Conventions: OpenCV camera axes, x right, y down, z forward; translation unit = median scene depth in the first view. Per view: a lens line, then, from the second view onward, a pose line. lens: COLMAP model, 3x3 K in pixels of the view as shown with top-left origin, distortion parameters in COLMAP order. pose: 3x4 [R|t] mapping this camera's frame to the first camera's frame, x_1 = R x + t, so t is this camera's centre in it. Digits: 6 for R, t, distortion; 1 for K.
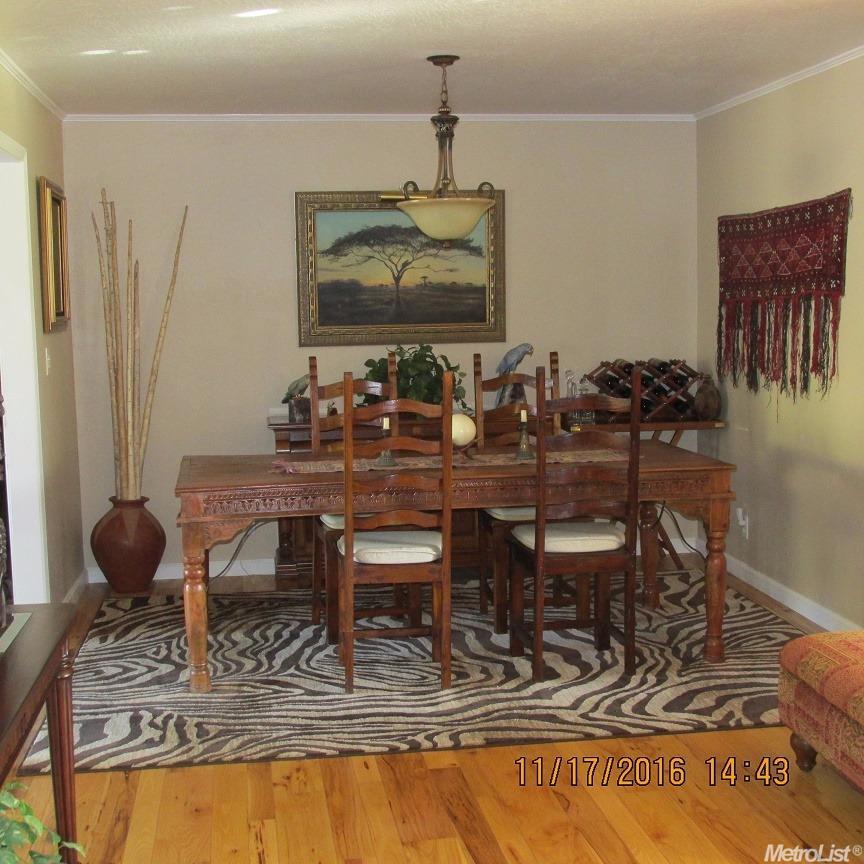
lens RADIAL K [[1310.6, 0, 432.9], [0, 1310.6, 431.7], [0, 0, 1]] dist [-0.018827, 0.000000]
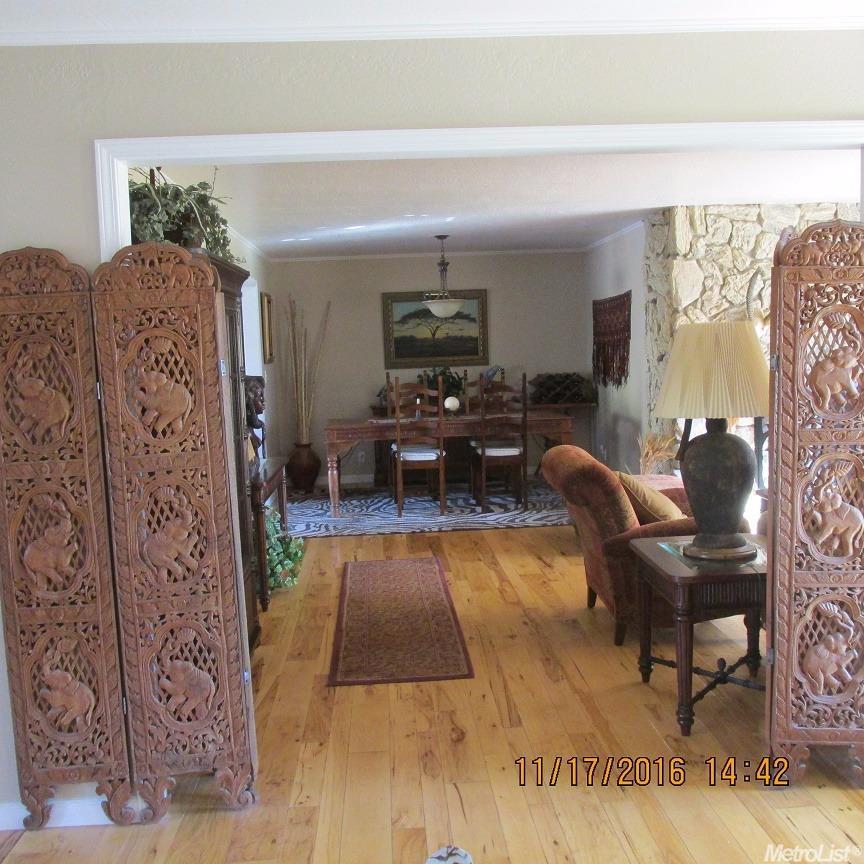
lens RADIAL K [[968.6, 0, 431.3], [0, 968.6, 434.2], [0, 0, 1]] dist [0.005160, 0.000000]
pose [[0.995832, -0.010810, -0.090559, 0.124001], [0.010205, 0.999922, -0.007150, 0.056519], [0.090629, 0.006196, 0.995865, -0.579535]]
